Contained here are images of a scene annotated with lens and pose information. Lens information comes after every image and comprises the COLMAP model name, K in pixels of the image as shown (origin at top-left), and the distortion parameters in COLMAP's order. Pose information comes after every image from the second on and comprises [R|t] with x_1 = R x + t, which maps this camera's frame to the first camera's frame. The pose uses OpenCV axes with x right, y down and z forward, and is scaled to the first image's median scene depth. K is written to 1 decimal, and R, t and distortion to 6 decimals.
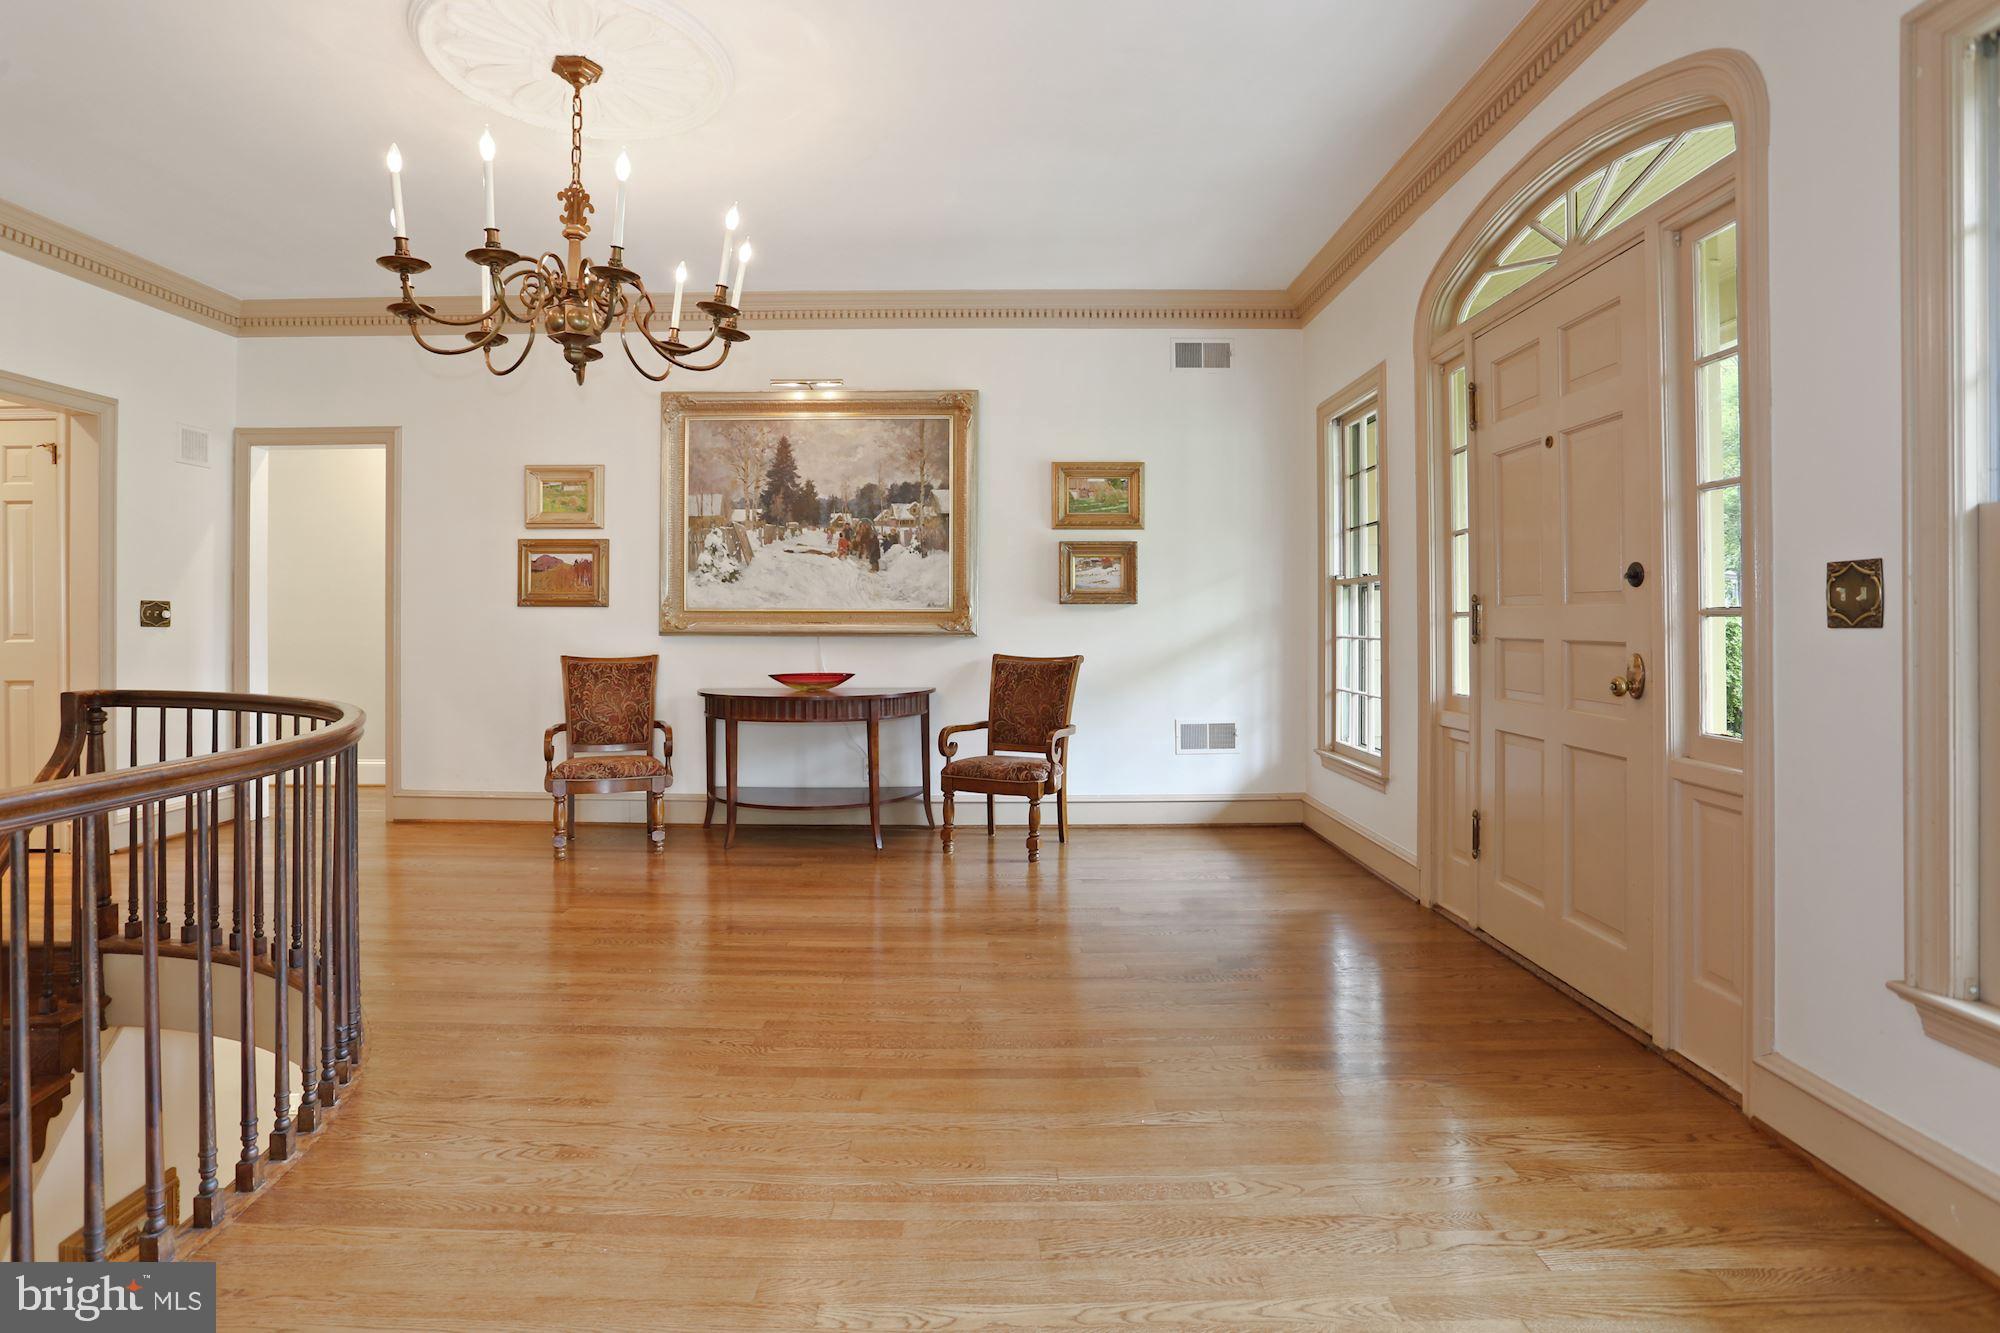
lens RADIAL K [[990.7, 0, 988.5], [0, 990.7, 645.6], [0, 0, 1]] dist [-0.025541, 0.000339]
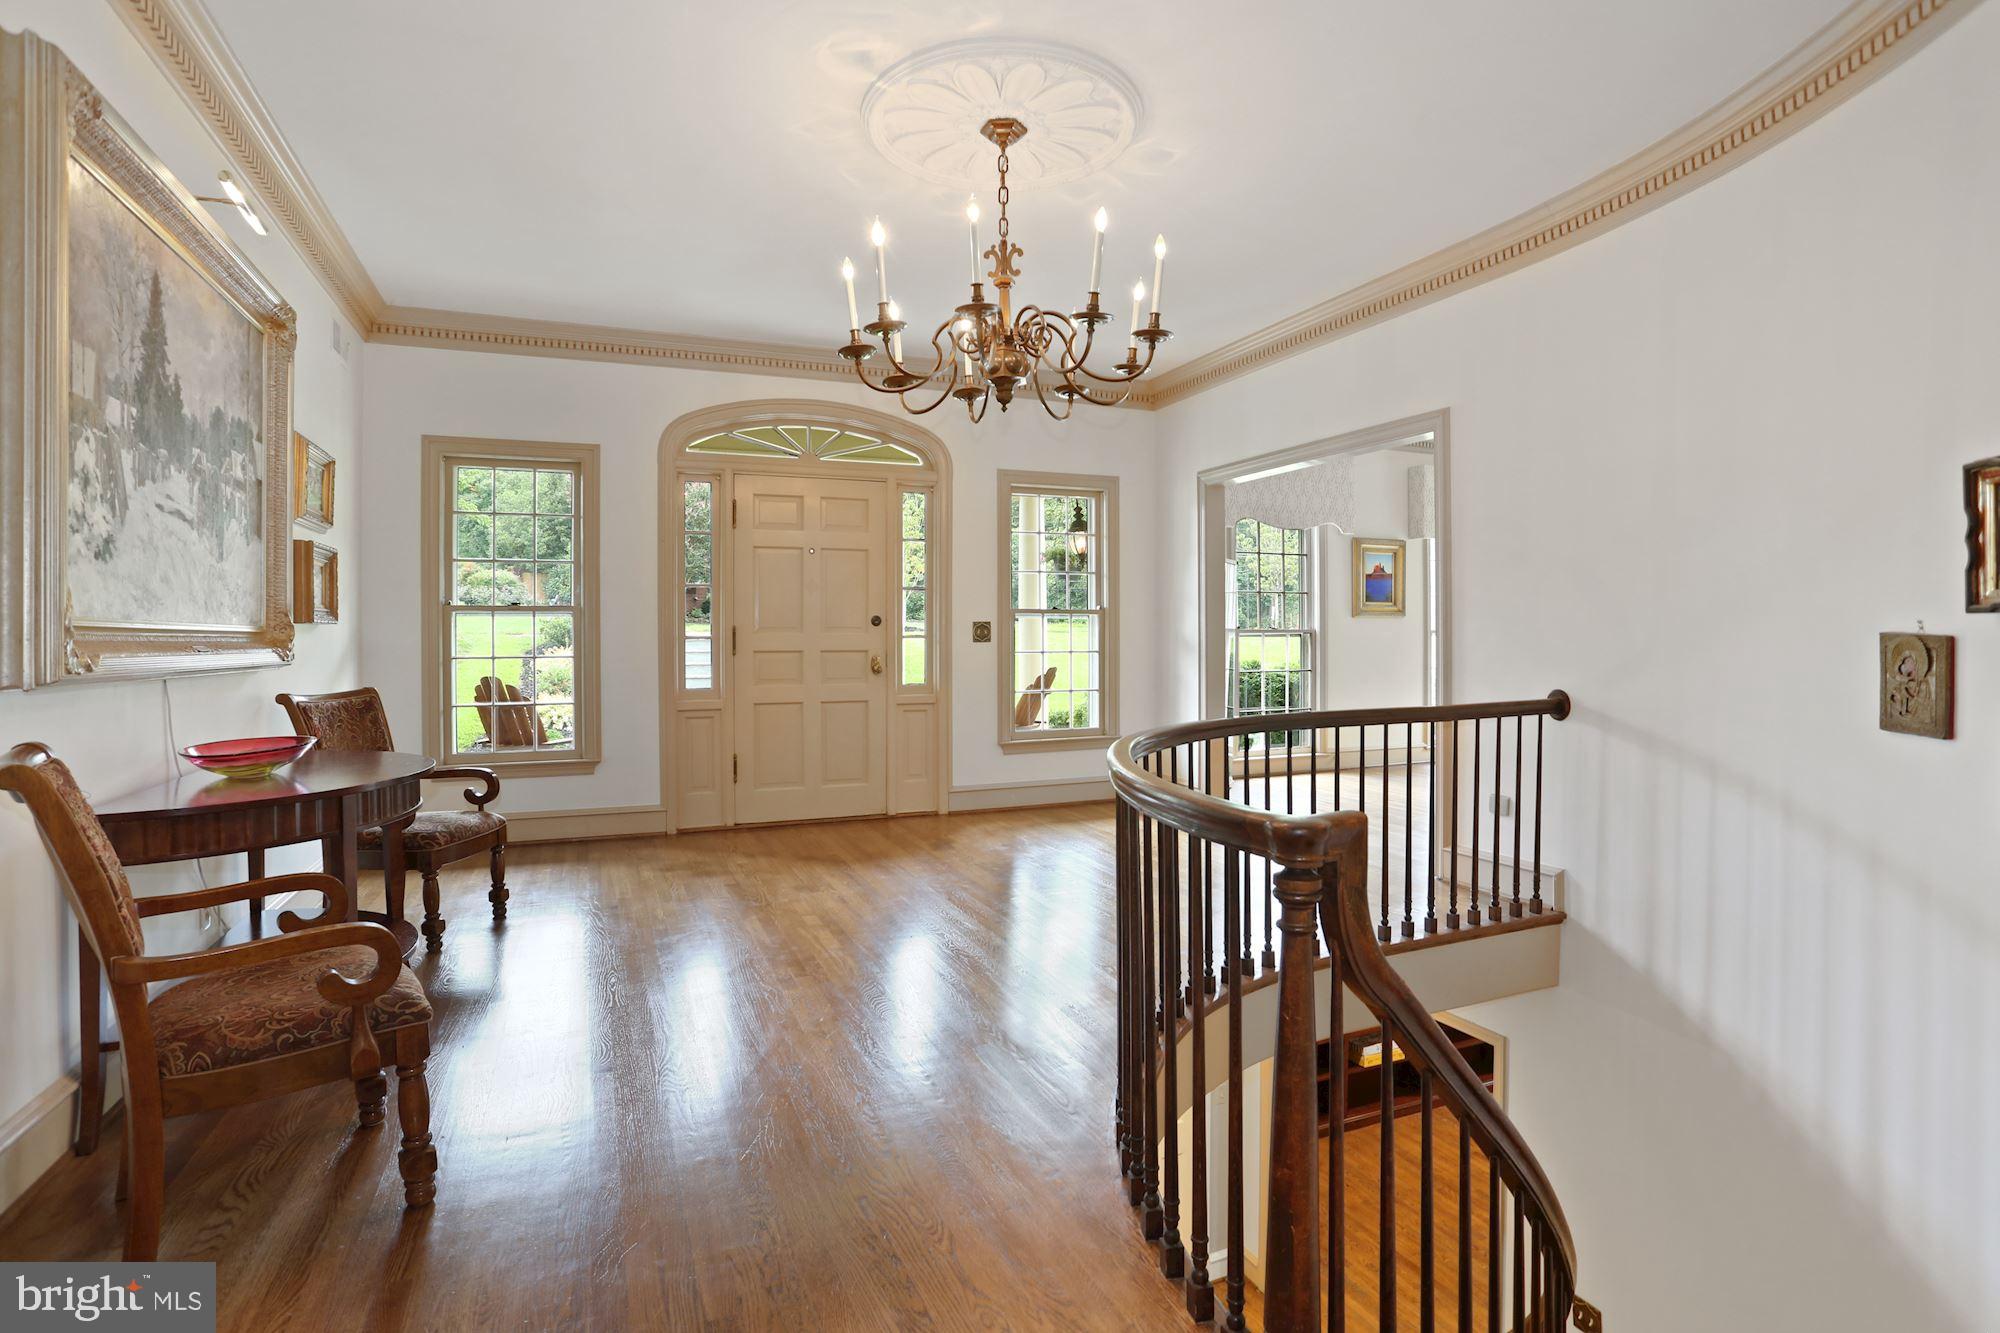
lens RADIAL K [[990.7, 0, 988.5], [0, 990.7, 645.6], [0, 0, 1]] dist [-0.025541, 0.000339]
pose [[-0.381219, -0.004000, 0.924476, -1.456970], [0.030897, 0.999377, 0.017065, -0.040211], [-0.923968, 0.035069, -0.380858, 1.462609]]
